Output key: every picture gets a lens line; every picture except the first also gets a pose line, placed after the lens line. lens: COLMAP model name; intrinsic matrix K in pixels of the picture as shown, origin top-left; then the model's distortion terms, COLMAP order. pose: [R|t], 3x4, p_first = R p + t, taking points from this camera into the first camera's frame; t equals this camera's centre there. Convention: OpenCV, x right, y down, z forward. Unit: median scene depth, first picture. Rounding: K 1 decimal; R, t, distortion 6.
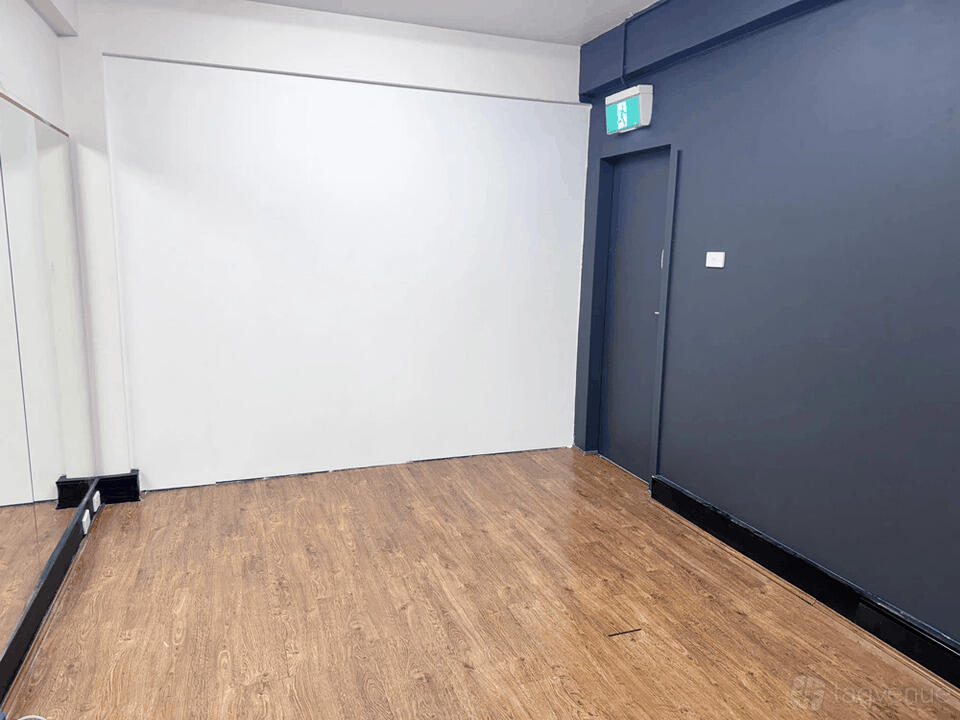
lens RADIAL K [[670.7, 0, 480.0], [0, 670.7, 360.0], [0, 0, 1]] dist [0.127596, -0.183699]
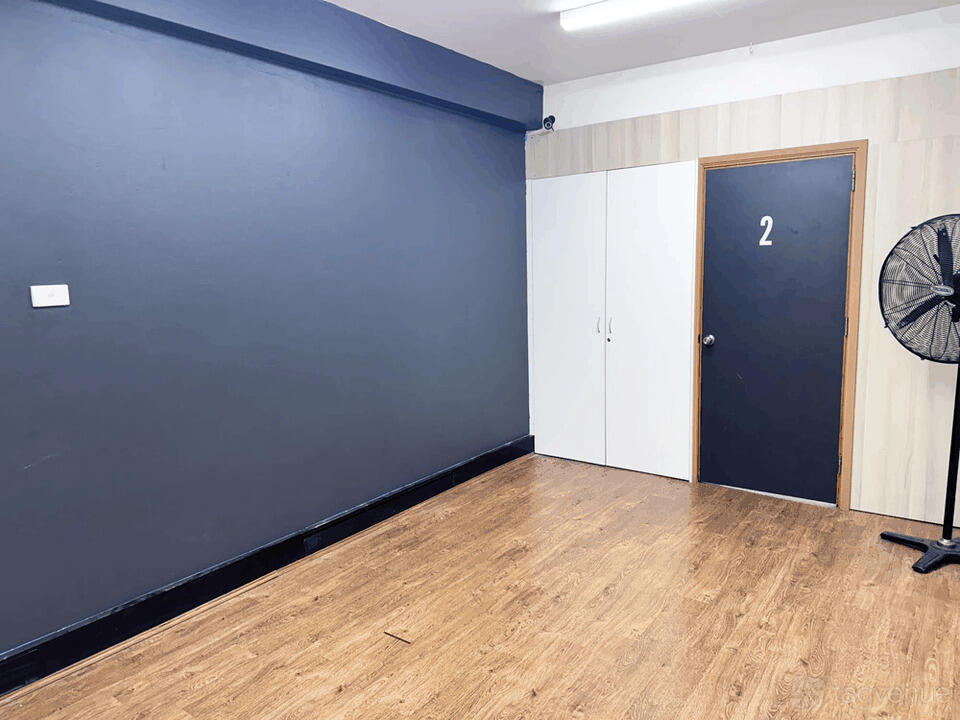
lens RADIAL K [[670.7, 0, 480.0], [0, 670.7, 360.0], [0, 0, 1]] dist [0.127596, -0.183699]
pose [[-0.560231, -0.122113, 0.819286, -0.536498], [0.158972, 0.954838, 0.251022, -0.200840], [-0.812939, 0.270873, -0.515517, 1.068485]]
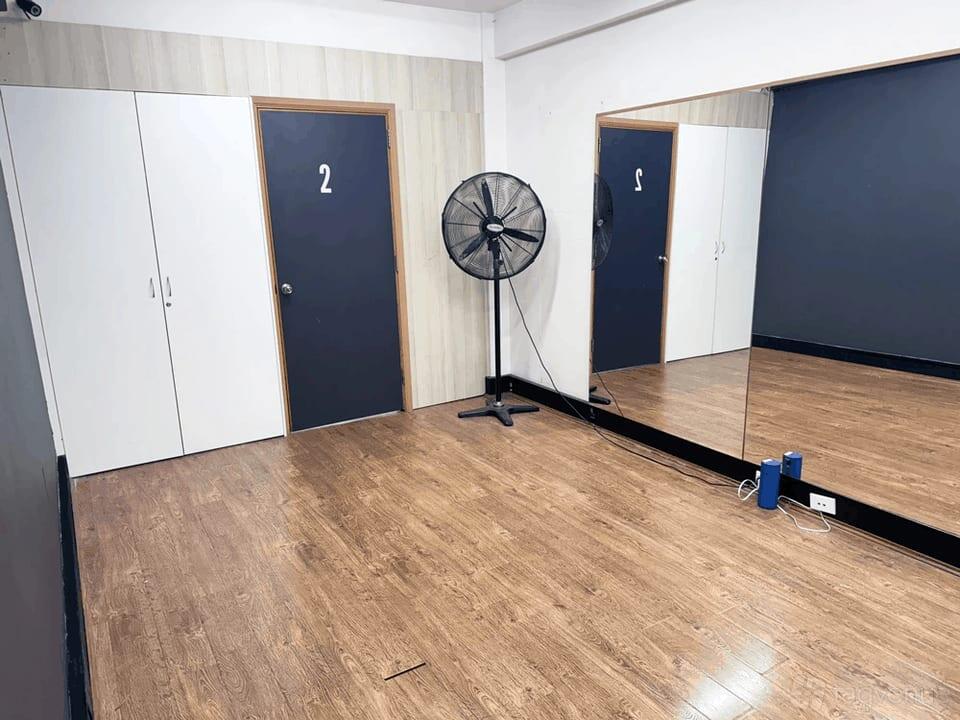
lens RADIAL K [[670.7, 0, 480.0], [0, 670.7, 360.0], [0, 0, 1]] dist [0.127596, -0.183699]
pose [[-0.978048, 0.055142, -0.200951, 0.219326], [-0.028748, 0.919426, 0.392211, -0.232026], [0.206387, 0.389378, -0.897657, 1.316661]]
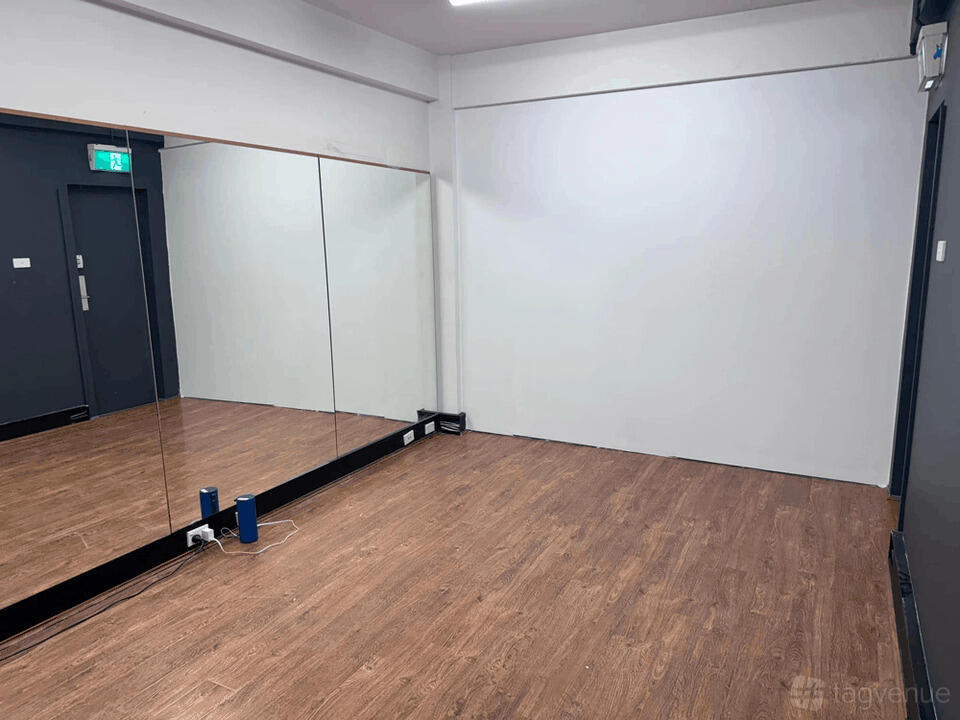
lens RADIAL K [[670.7, 0, 480.0], [0, 670.7, 360.0], [0, 0, 1]] dist [0.127596, -0.183699]
pose [[0.666971, 0.105136, -0.737629, 0.601140], [-0.105111, 0.993371, 0.046544, -0.012943], [0.737632, 0.046489, 0.673600, 0.137663]]
